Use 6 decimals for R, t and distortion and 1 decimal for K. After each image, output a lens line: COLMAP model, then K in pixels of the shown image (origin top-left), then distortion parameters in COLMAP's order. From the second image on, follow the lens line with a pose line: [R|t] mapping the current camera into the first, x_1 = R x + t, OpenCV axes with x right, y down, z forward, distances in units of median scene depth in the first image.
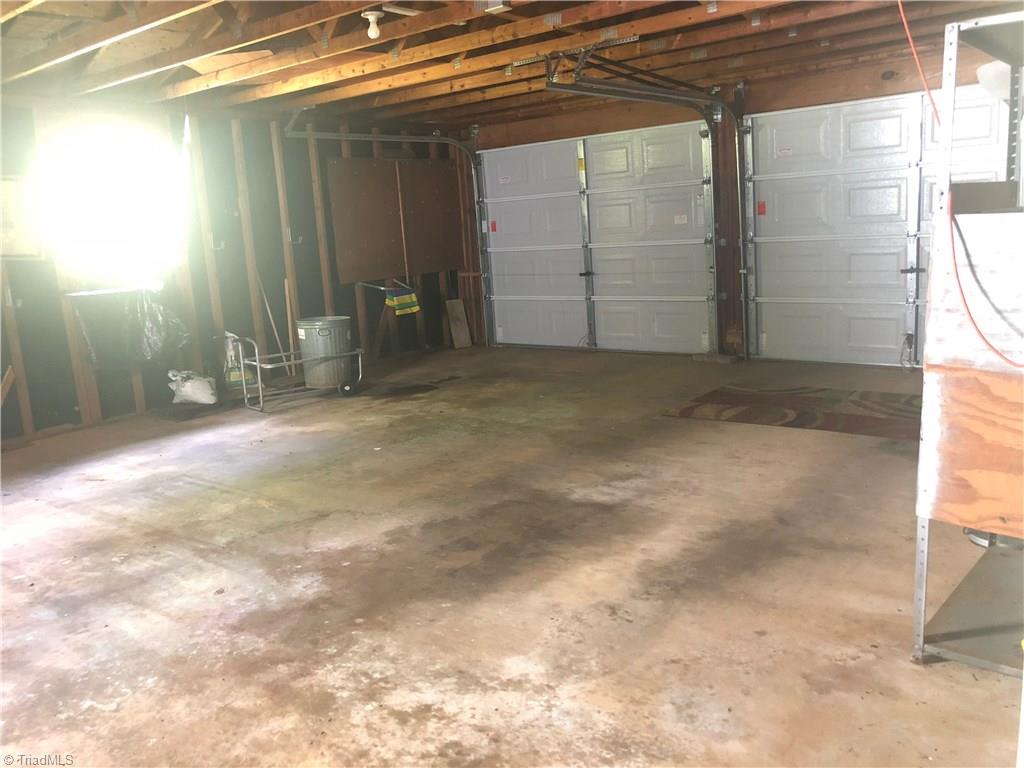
lens RADIAL K [[845.7, 0, 512.8], [0, 845.7, 364.1], [0, 0, 1]] dist [-0.011054, 0.052006]
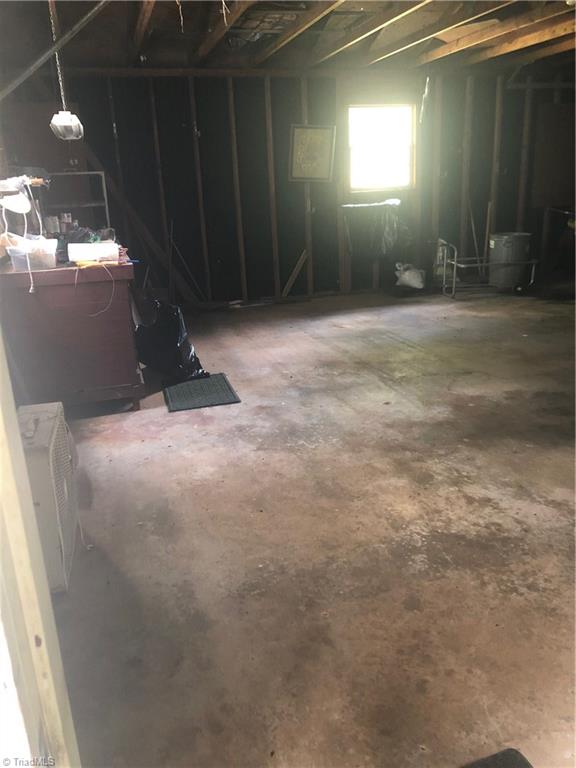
lens RADIAL K [[632.4, 0, 288.0], [0, 632.4, 384.0], [0, 0, 1]] dist [-0.001026, -0.009378]
pose [[0.827755, 0.195905, -0.525778, 0.104258], [-0.097556, 0.973044, 0.208970, 0.003397], [0.552543, -0.121684, 0.824554, -0.068428]]
